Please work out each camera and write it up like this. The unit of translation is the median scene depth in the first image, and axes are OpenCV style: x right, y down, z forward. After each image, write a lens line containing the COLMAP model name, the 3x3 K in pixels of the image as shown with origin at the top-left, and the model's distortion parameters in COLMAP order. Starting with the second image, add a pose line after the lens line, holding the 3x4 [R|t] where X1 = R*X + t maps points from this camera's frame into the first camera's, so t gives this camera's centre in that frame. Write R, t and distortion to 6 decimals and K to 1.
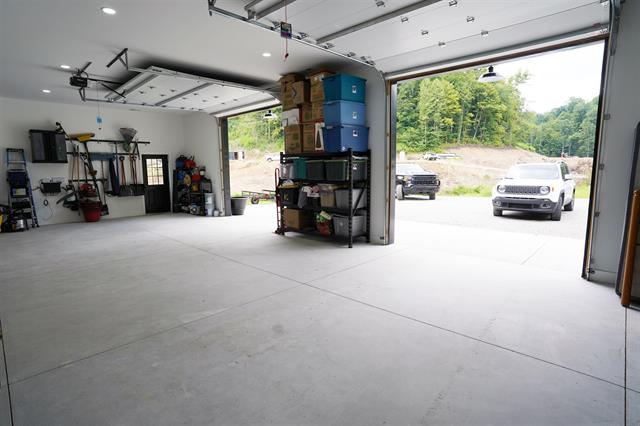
lens RADIAL K [[332.9, 0, 315.5], [0, 332.9, 211.4], [0, 0, 1]] dist [-0.049083, 0.012200]
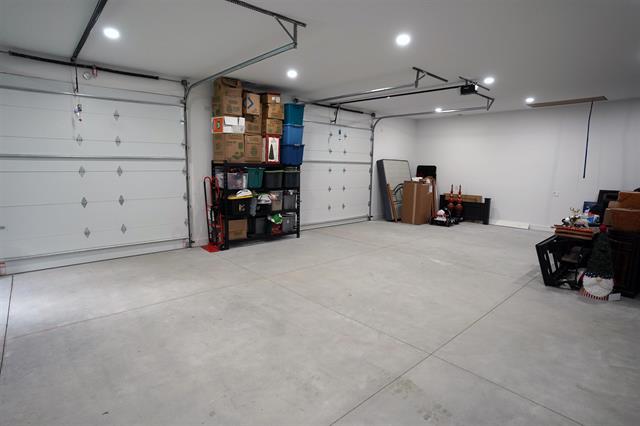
lens RADIAL K [[332.9, 0, 309.8], [0, 332.9, 210.1], [0, 0, 1]] dist [-0.049083, 0.012200]
pose [[0.088525, -0.121820, 0.988597, -1.041880], [0.114186, 0.987191, 0.111422, -0.122328], [-0.989507, 0.103020, 0.101301, 0.720620]]
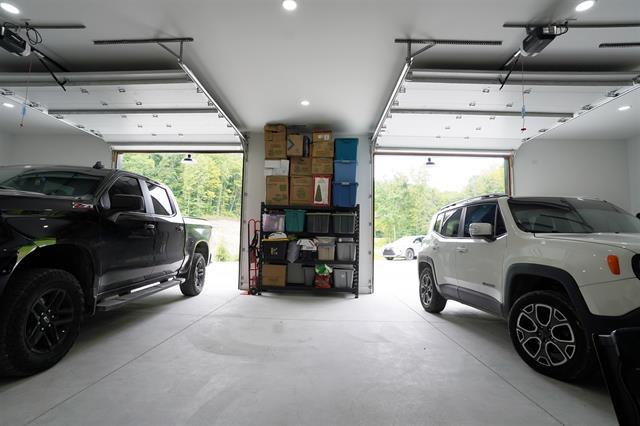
lens RADIAL K [[332.9, 0, 314.5], [0, 332.9, 214.5], [0, 0, 1]] dist [-0.049083, 0.012200]
pose [[0.739614, 0.081307, 0.668101, -0.630894], [0.057035, 0.981533, -0.182591, 0.031329], [-0.670610, 0.173152, 0.721319, 0.261453]]
